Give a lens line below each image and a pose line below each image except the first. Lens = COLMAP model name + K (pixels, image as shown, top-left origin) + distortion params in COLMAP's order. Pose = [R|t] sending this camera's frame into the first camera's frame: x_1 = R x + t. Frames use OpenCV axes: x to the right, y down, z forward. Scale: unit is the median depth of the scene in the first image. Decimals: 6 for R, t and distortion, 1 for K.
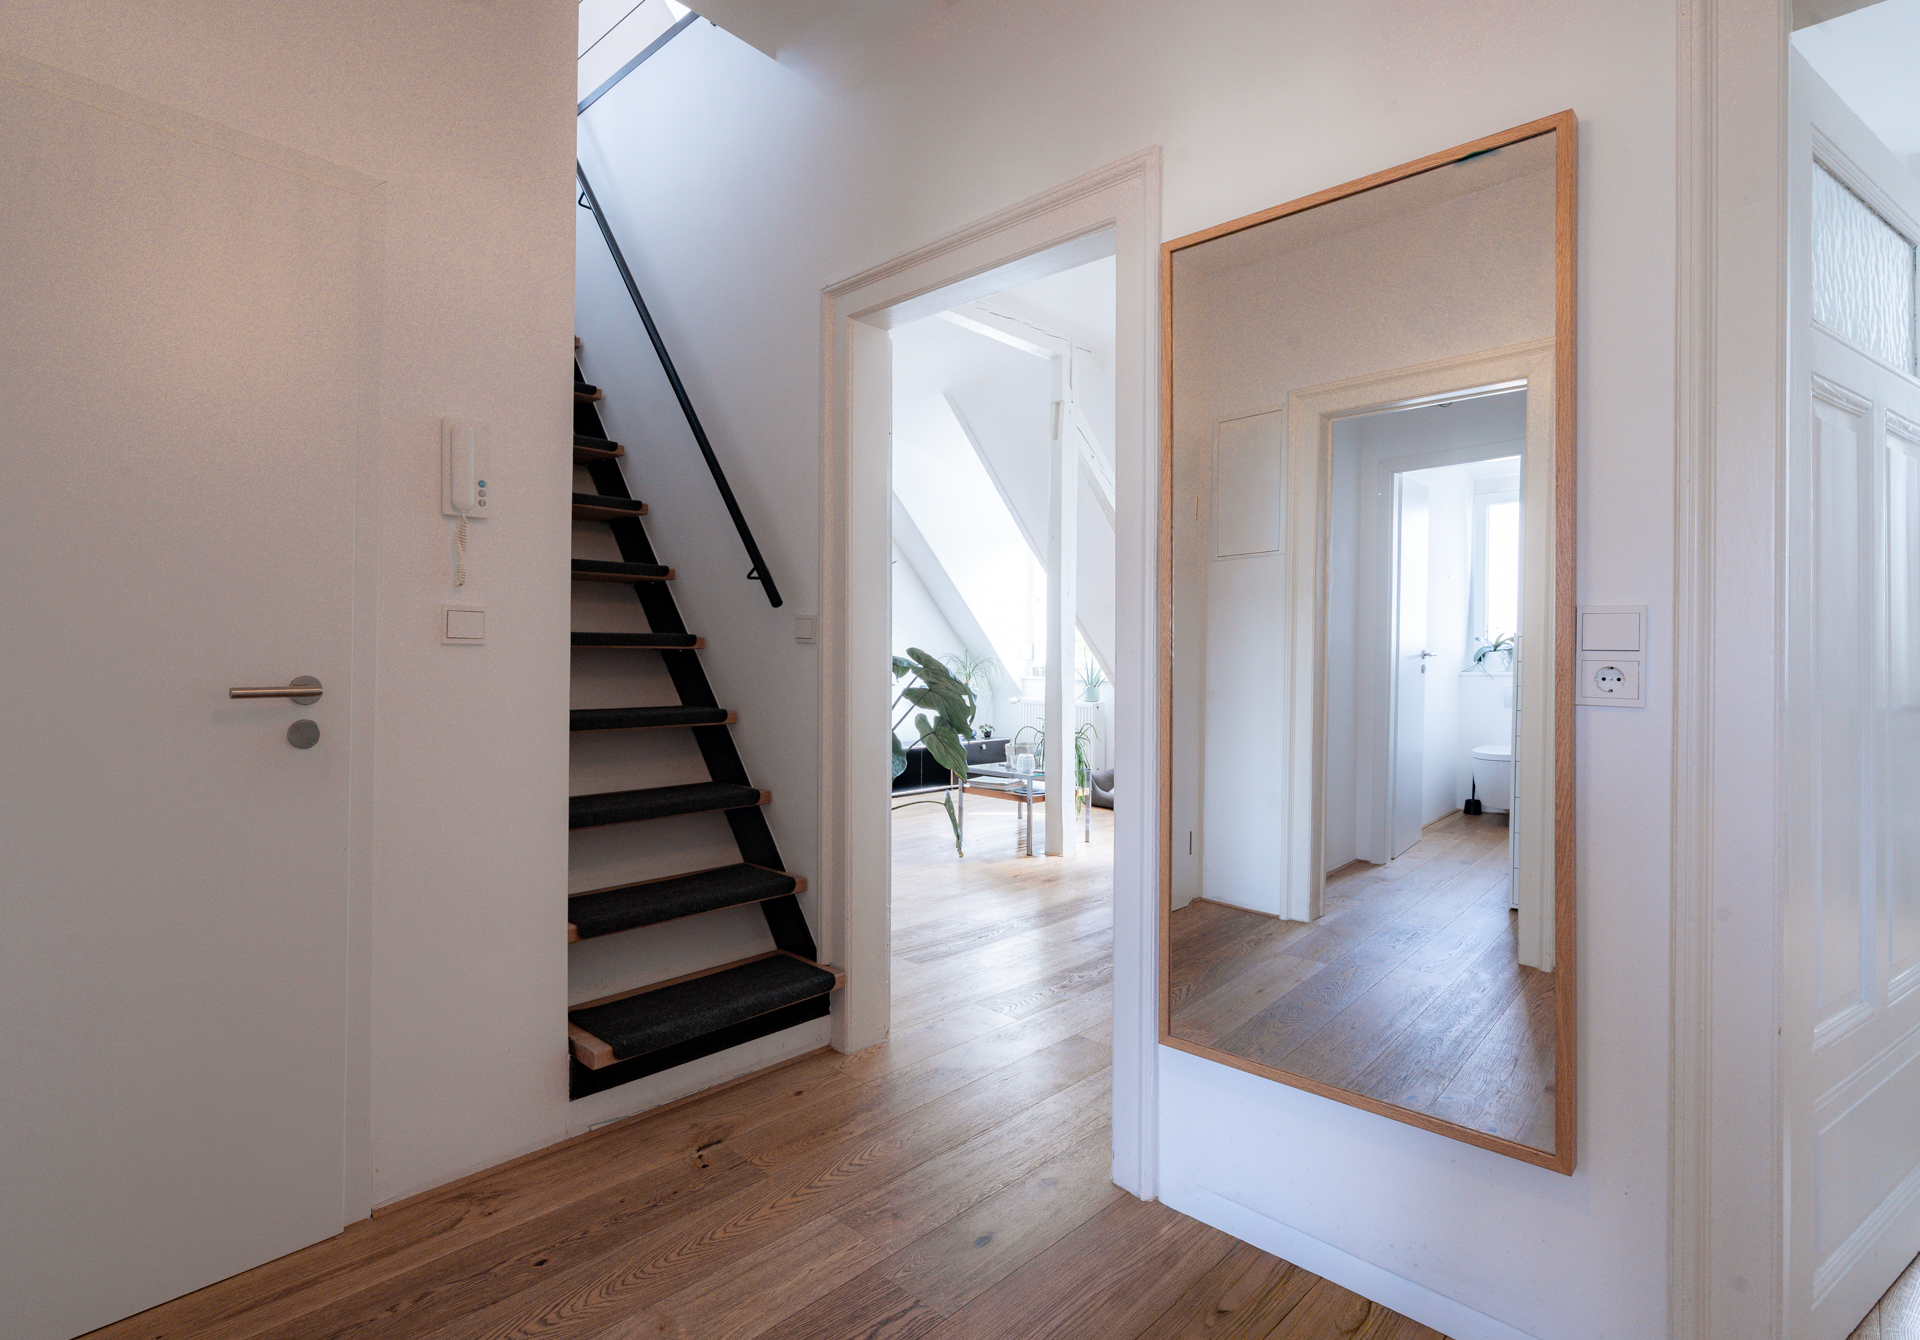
lens RADIAL K [[965.5, 0, 957.5], [0, 965.5, 664.3], [0, 0, 1]] dist [0.002083, 0.000229]
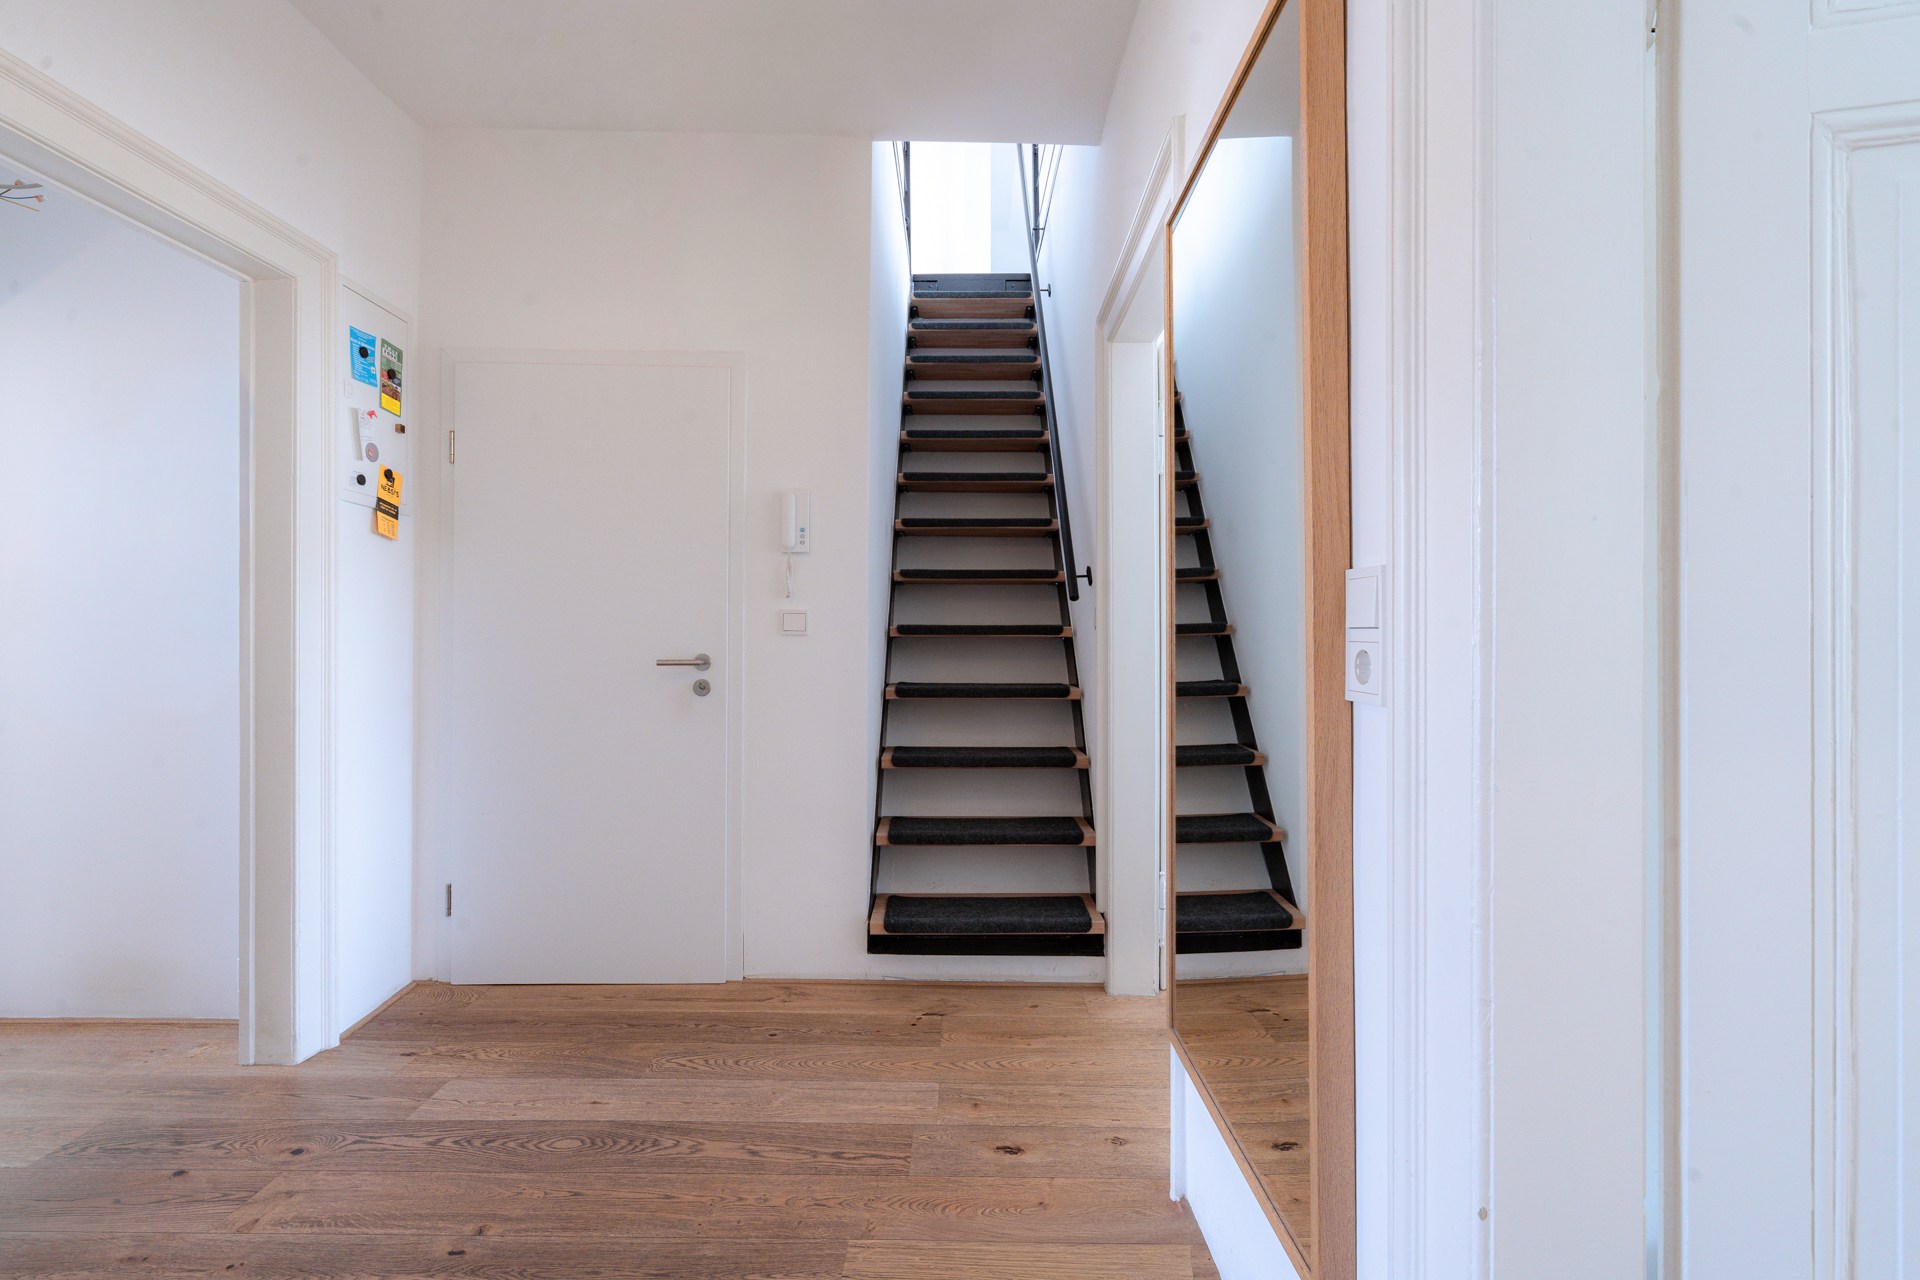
lens RADIAL K [[887.8, 0, 958.7], [0, 887.8, 646.9], [0, 0, 1]] dist [-0.009654, 0.002986]
pose [[0.672038, -0.004464, -0.740503, 0.731887], [-0.001118, 0.999975, -0.007043, 0.009167], [0.740516, 0.005561, 0.672016, 0.239859]]
